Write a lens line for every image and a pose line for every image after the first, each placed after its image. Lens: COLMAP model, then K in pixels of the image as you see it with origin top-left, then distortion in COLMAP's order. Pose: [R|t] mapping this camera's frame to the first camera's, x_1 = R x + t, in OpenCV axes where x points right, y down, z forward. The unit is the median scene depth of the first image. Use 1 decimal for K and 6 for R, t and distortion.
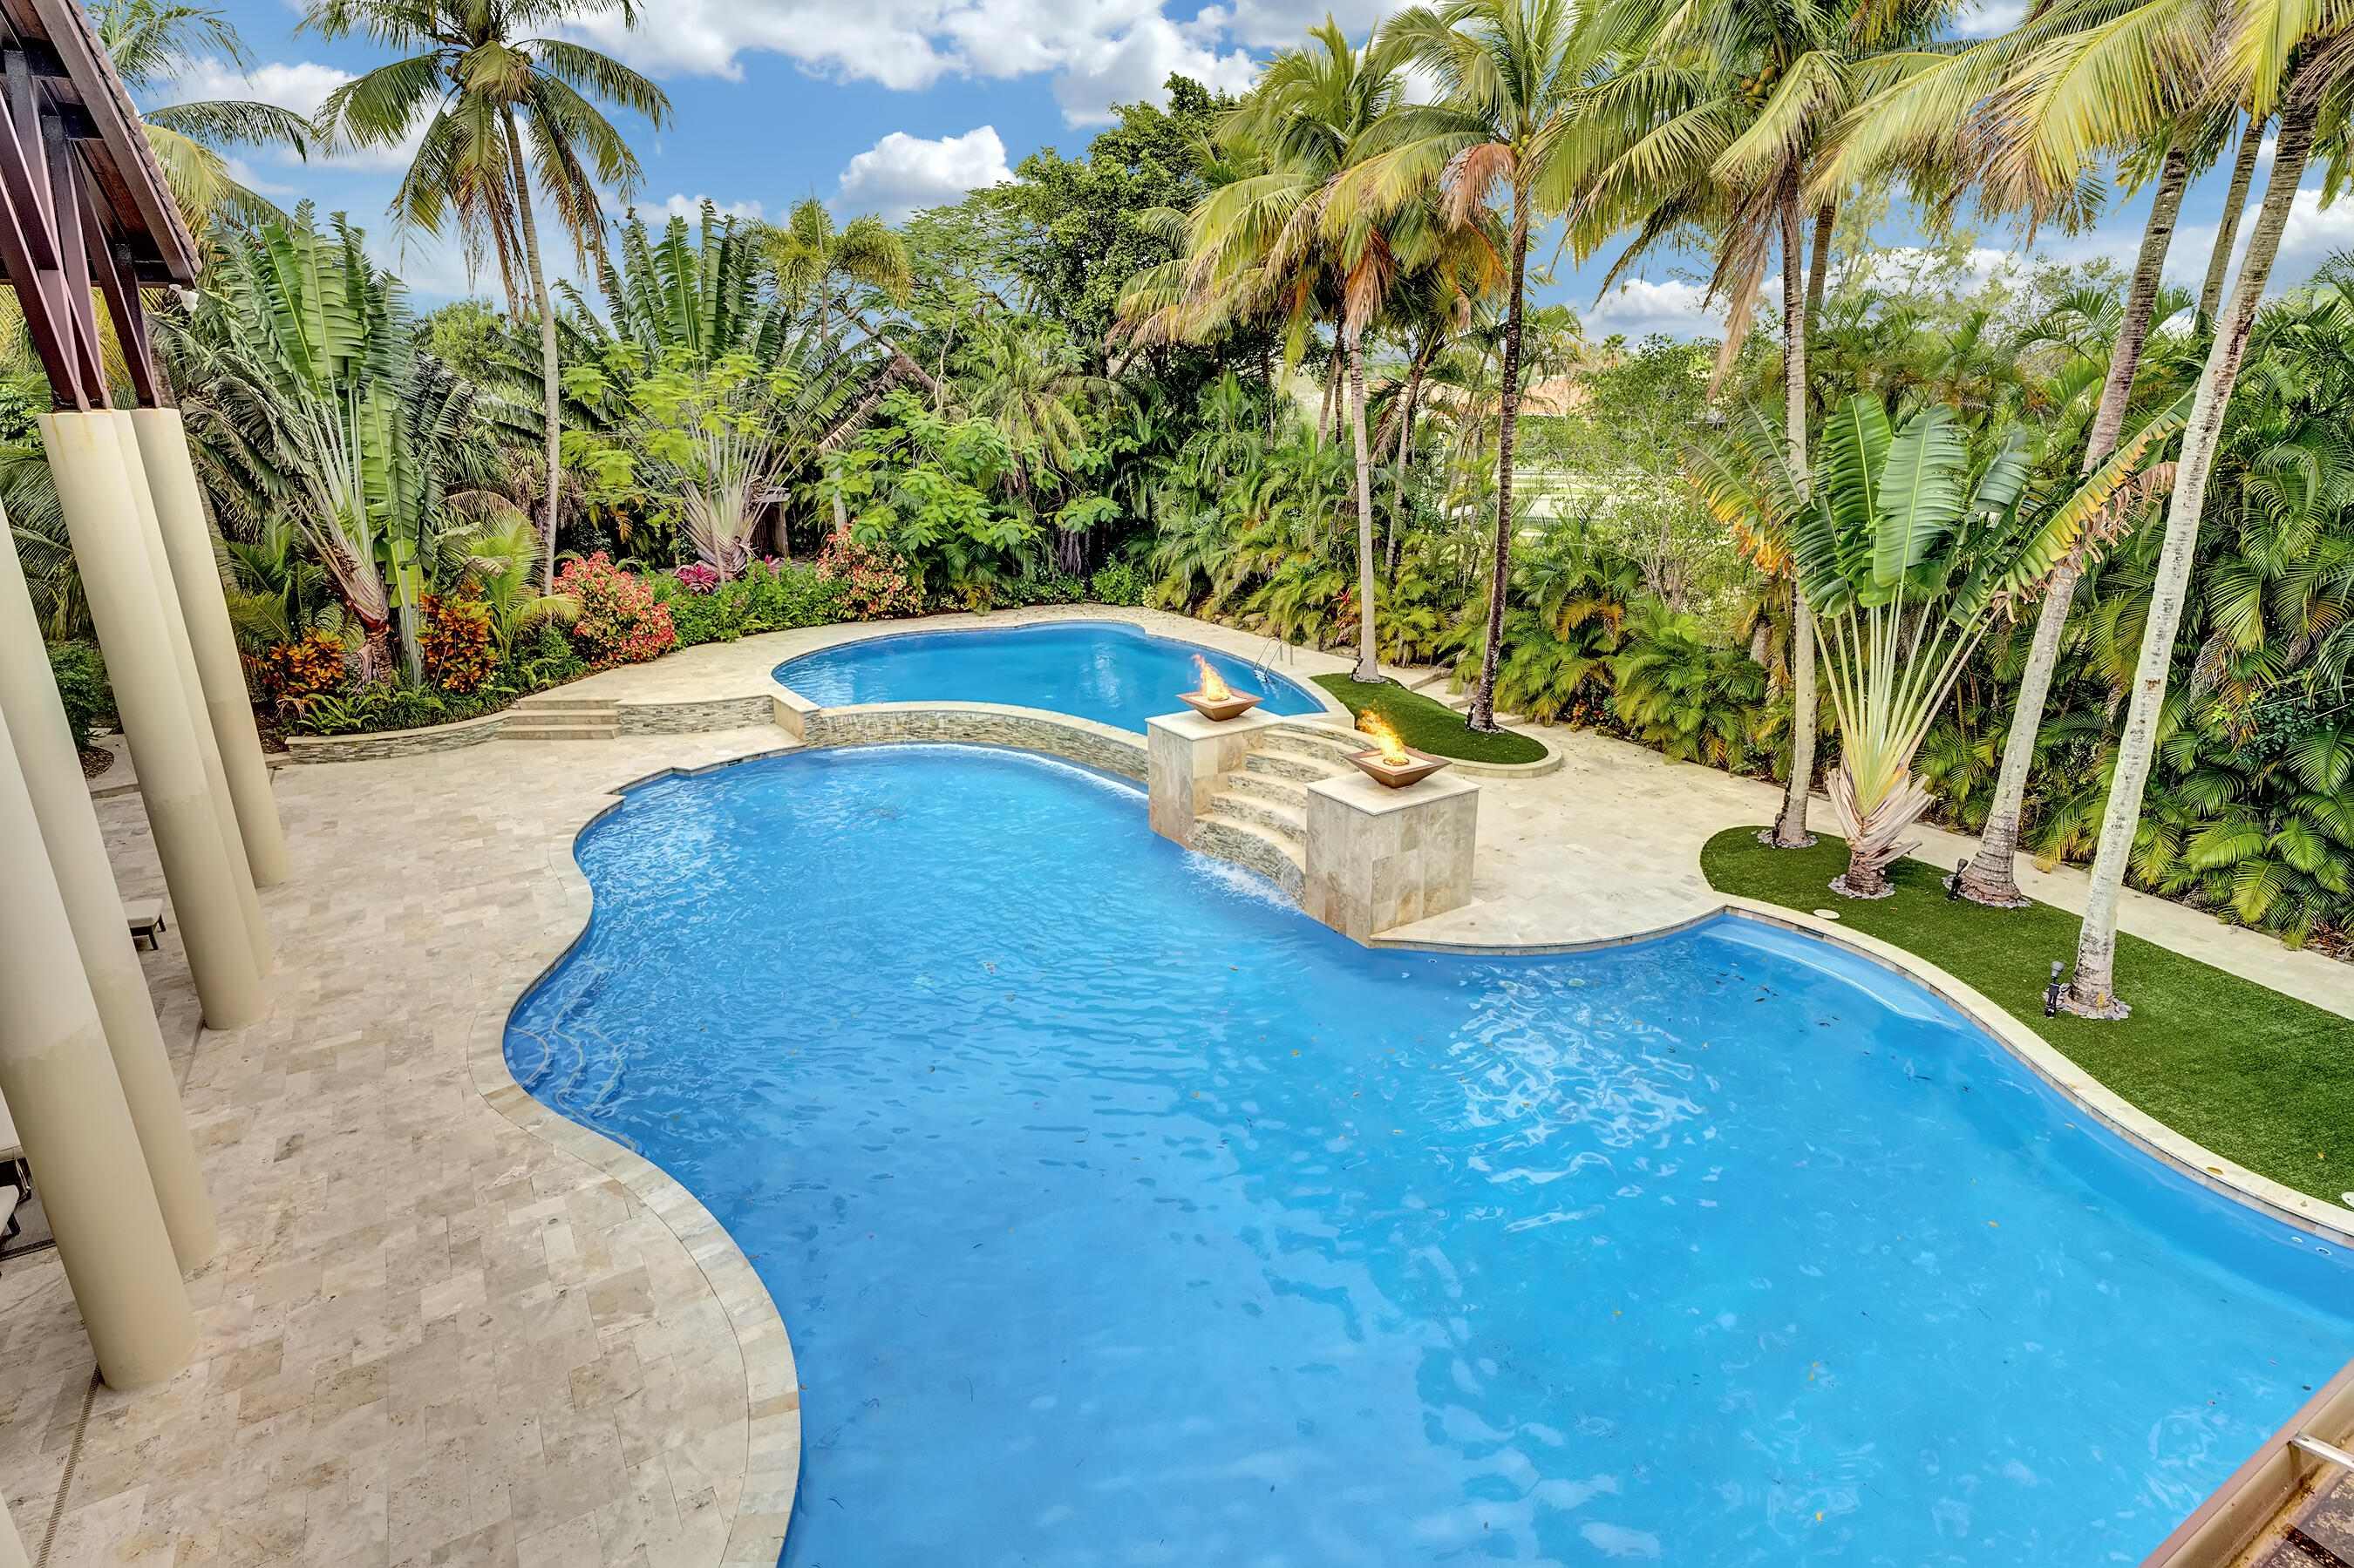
lens RADIAL K [[1233.8, 0, 1176.6], [0, 1233.8, 803.6], [0, 0, 1]] dist [-0.004557, 0.000273]
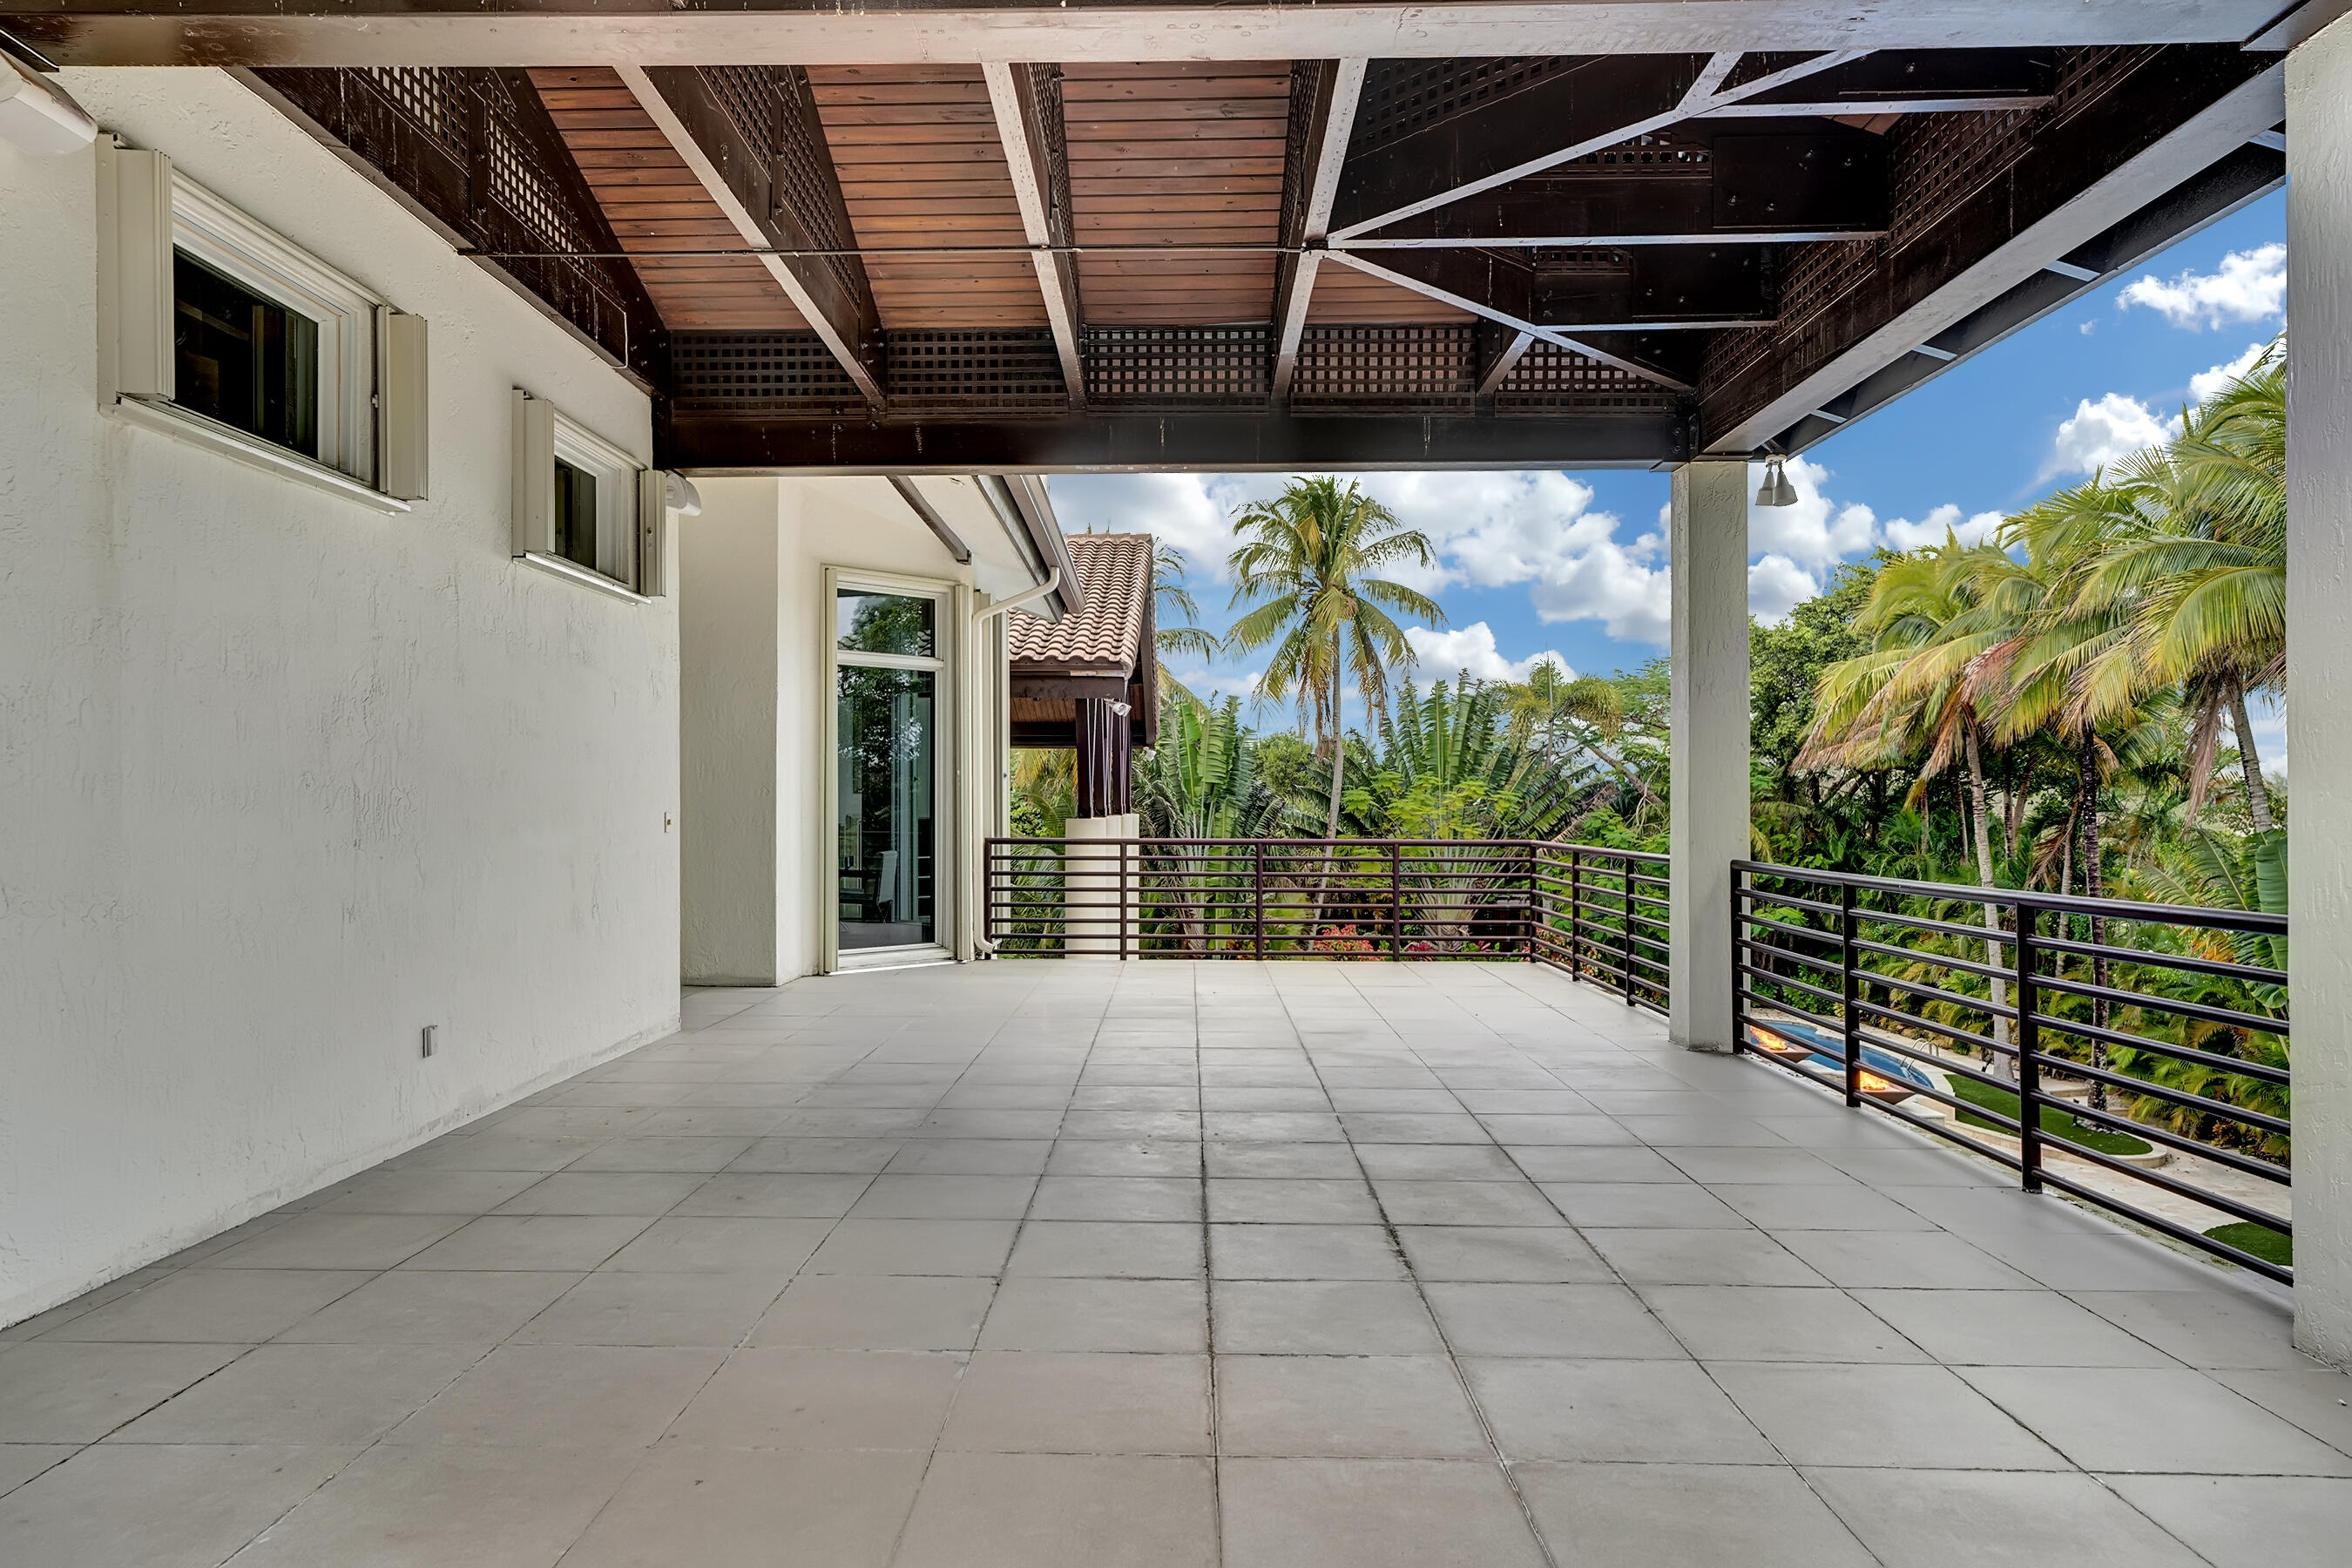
lens RADIAL K [[1608.9, 0, 1170.5], [0, 1608.9, 790.7], [0, 0, 1]] dist [0.002001, 0.000010]
pose [[0.849608, 0.011465, -0.527290, 0.261230], [-0.181491, 0.945061, -0.271883, 0.156100], [0.495204, 0.326692, 0.805012, -0.498163]]
